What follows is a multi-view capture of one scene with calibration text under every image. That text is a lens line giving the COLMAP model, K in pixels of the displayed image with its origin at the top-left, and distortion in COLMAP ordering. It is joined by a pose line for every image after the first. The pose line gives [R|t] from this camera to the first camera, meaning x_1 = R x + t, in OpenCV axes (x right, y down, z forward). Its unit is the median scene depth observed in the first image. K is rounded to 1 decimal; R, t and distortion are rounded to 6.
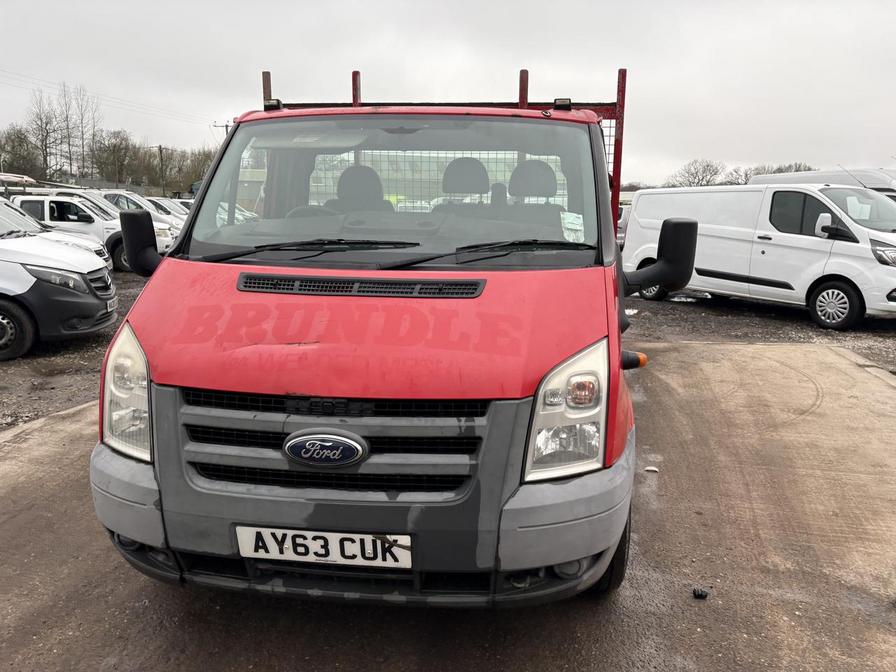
lens RADIAL K [[673.6, 0, 460.0], [0, 673.6, 336.9], [0, 0, 1]] dist [0.037015, -0.005135]
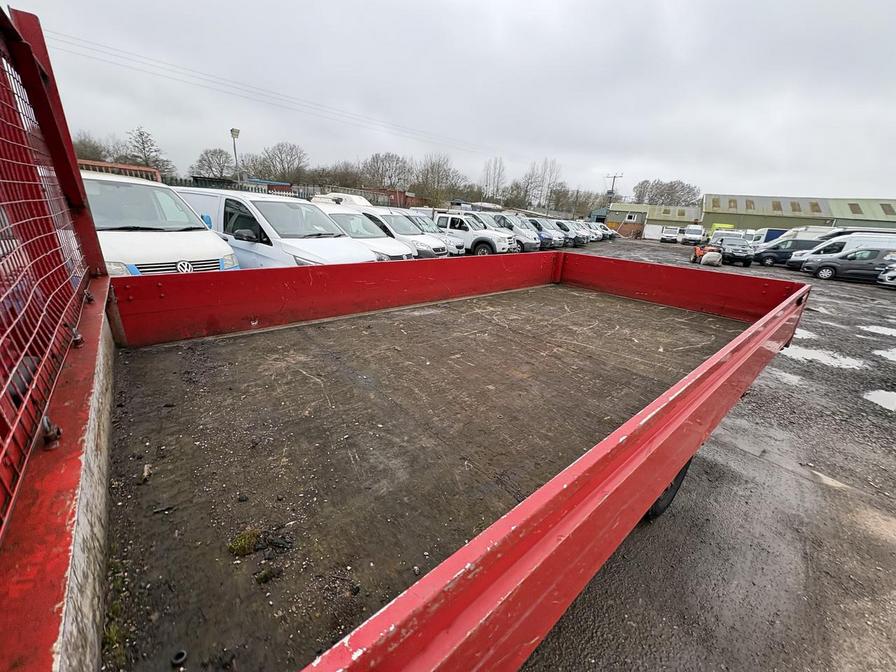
lens RADIAL K [[355.7, 0, 448.9], [0, 355.7, 337.6], [0, 0, 1]] dist [0.000623, -0.000075]
pose [[0.727088, 0.261842, -0.634651, 0.613640], [-0.186235, 0.964976, 0.184766, -0.482180], [0.660802, -0.016147, 0.750387, 2.097114]]
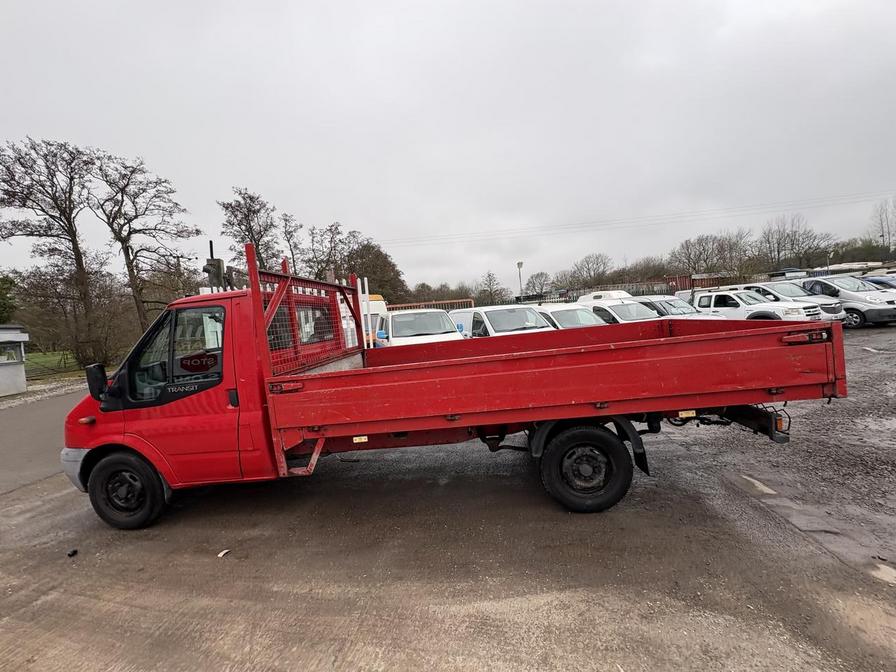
lens RADIAL K [[355.7, 0, 448.9], [0, 355.7, 337.6], [0, 0, 1]] dist [0.000623, -0.000075]
pose [[0.009849, 0.047608, -0.998818, 1.872294], [-0.100812, 0.993824, 0.046376, -0.557465], [0.994857, 0.100236, 0.014587, 2.745771]]
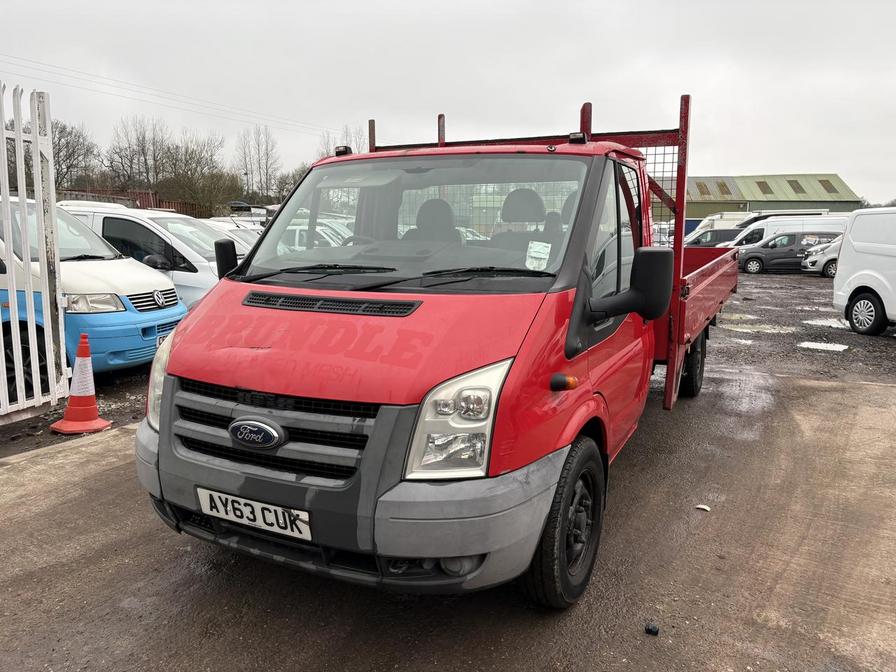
lens RADIAL K [[673.6, 0, 460.0], [0, 673.6, 336.9], [0, 0, 1]] dist [0.037015, -0.005135]
pose [[0.939022, 0.047625, -0.340543, 0.552619], [-0.059054, 0.997984, -0.023269, -0.003611], [0.338748, 0.041961, 0.939941, -0.044688]]
